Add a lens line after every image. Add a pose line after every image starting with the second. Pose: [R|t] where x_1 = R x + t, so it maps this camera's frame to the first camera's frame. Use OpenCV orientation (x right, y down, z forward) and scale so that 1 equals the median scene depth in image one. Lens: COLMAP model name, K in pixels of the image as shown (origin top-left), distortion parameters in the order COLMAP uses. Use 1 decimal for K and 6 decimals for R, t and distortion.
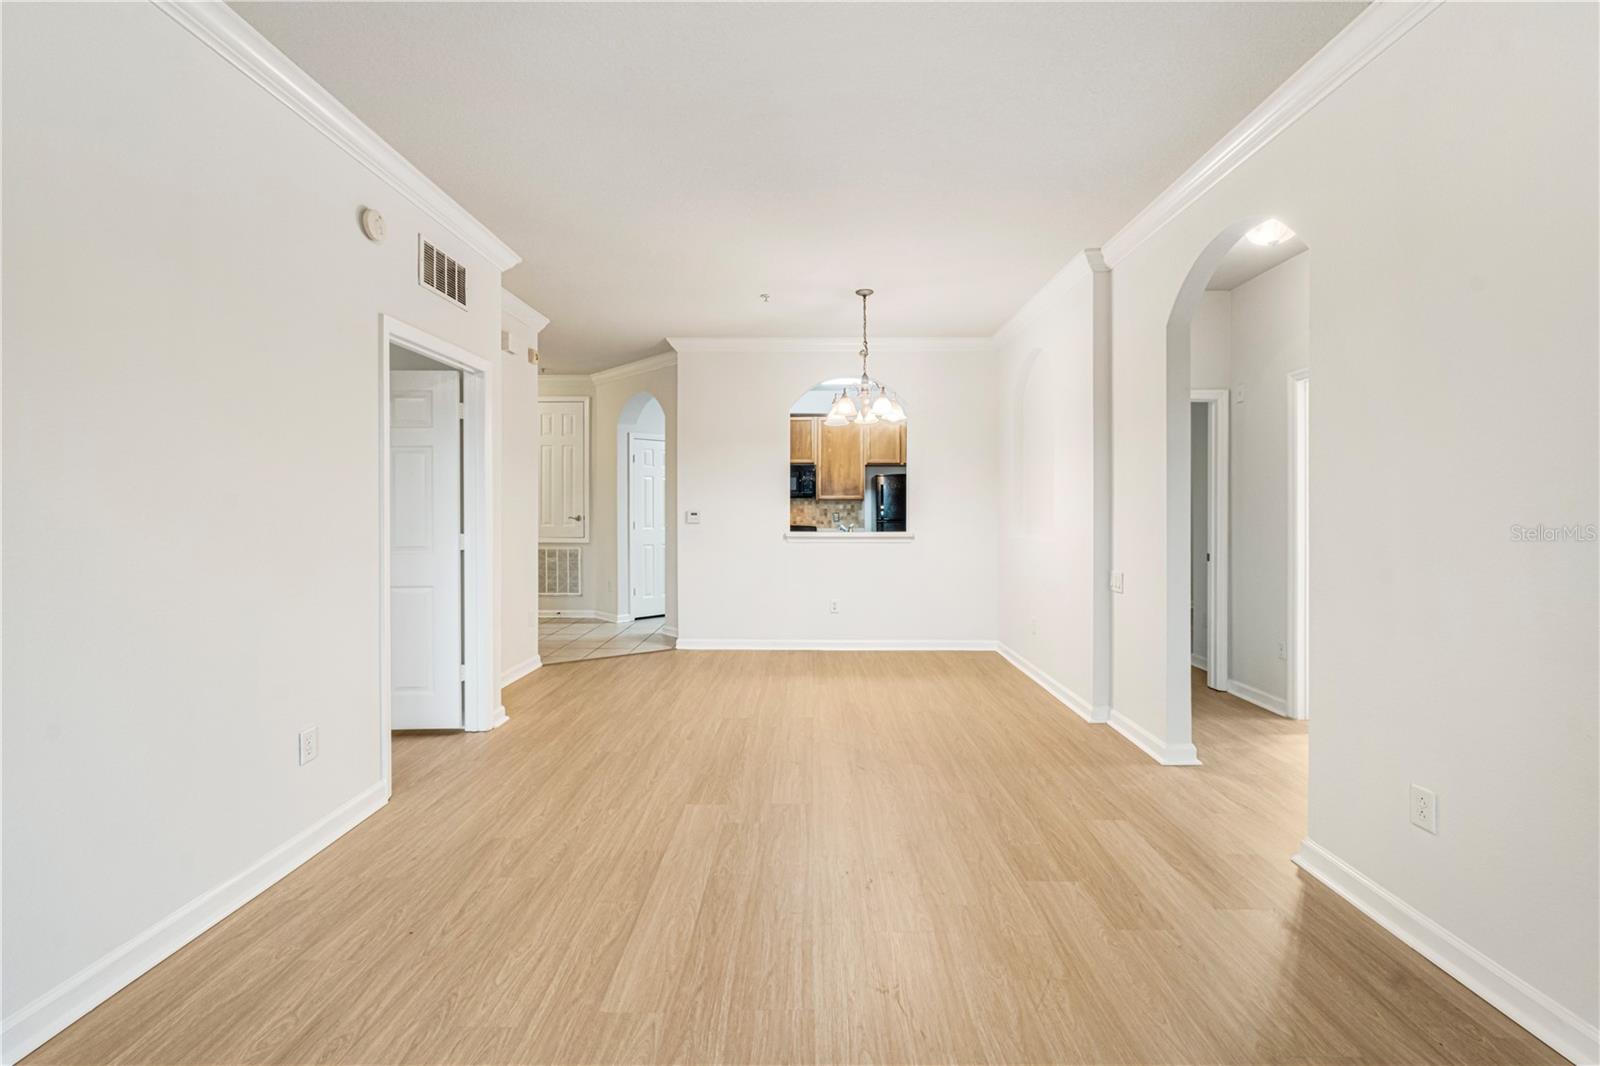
lens RADIAL K [[690.6, 0, 801.3], [0, 690.6, 522.0], [0, 0, 1]] dist [-0.000174, -0.000064]
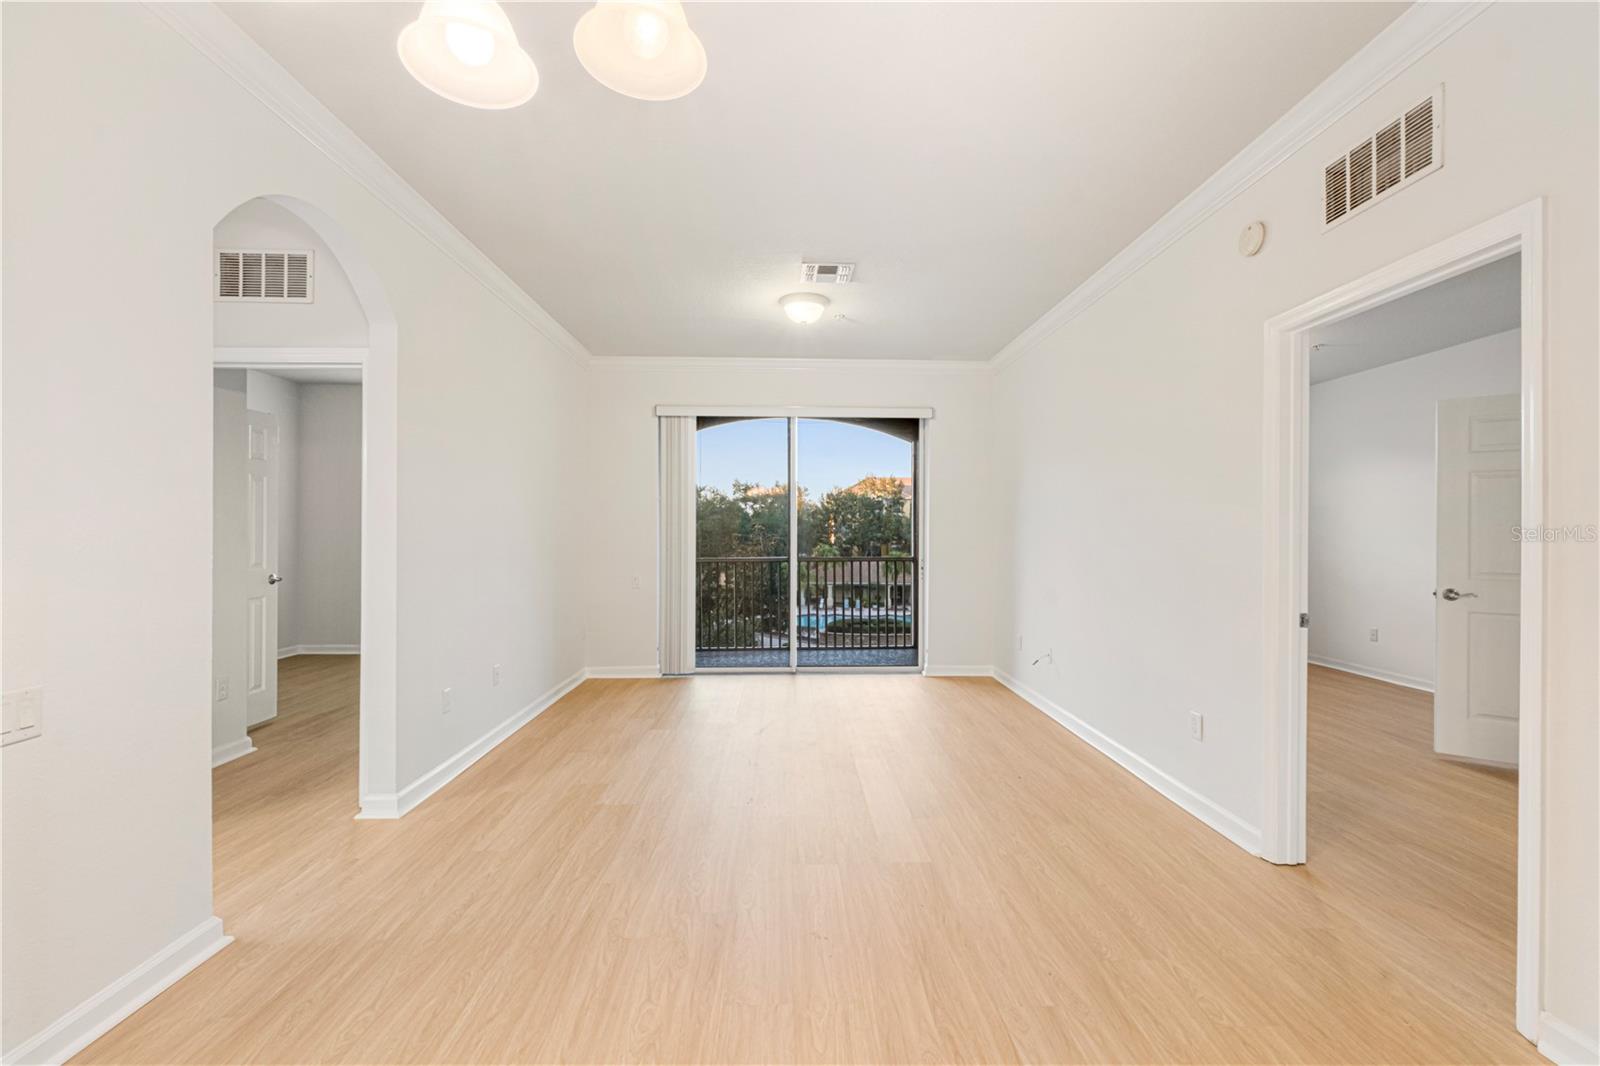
lens RADIAL K [[690.6, 0, 801.6], [0, 690.6, 530.0], [0, 0, 1]] dist [-0.000174, -0.000064]
pose [[-0.999162, -0.004966, -0.040633, 0.042322], [-0.005388, 0.999933, 0.010273, -0.032997], [0.040579, 0.010484, -0.999121, 1.893808]]
